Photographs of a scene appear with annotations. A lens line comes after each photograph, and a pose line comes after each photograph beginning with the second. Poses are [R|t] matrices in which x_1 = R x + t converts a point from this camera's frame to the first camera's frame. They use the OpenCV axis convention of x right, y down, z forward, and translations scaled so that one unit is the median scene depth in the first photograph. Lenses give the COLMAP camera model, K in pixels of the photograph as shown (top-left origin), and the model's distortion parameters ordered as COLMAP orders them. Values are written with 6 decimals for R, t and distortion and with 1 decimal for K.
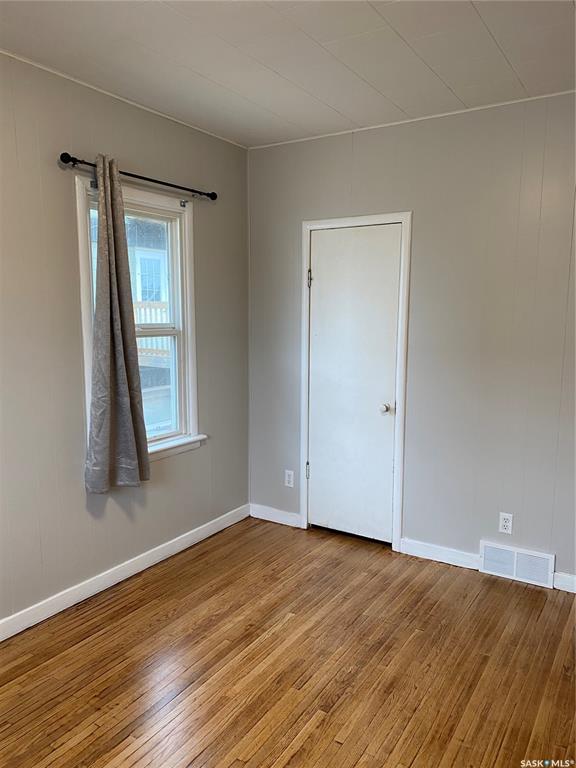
lens RADIAL K [[575.9, 0, 291.6], [0, 575.9, 388.1], [0, 0, 1]] dist [0.047318, -0.051083]
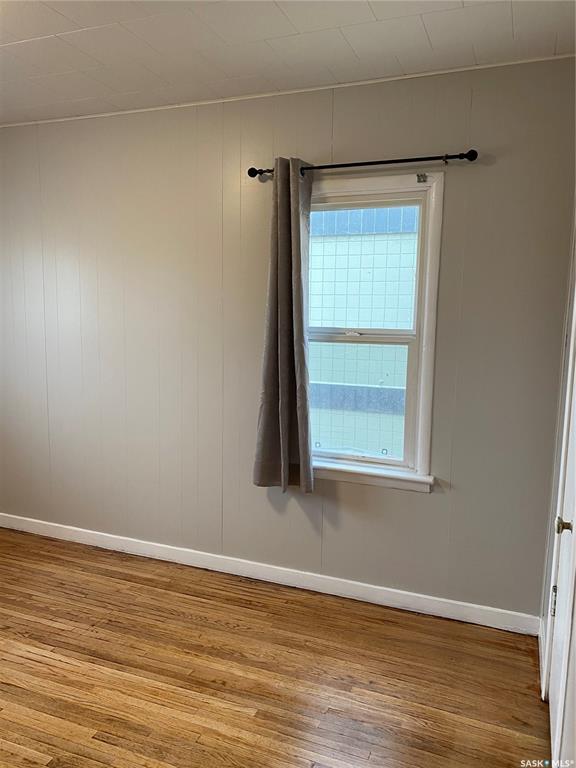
lens RADIAL K [[575.9, 0, 287.2], [0, 575.9, 384.9], [0, 0, 1]] dist [0.047318, -0.051083]
pose [[0.188315, 0.125174, -0.974099, 0.633112], [-0.149942, 0.983881, 0.097444, -0.100407], [0.970595, 0.127709, 0.204049, 0.762640]]
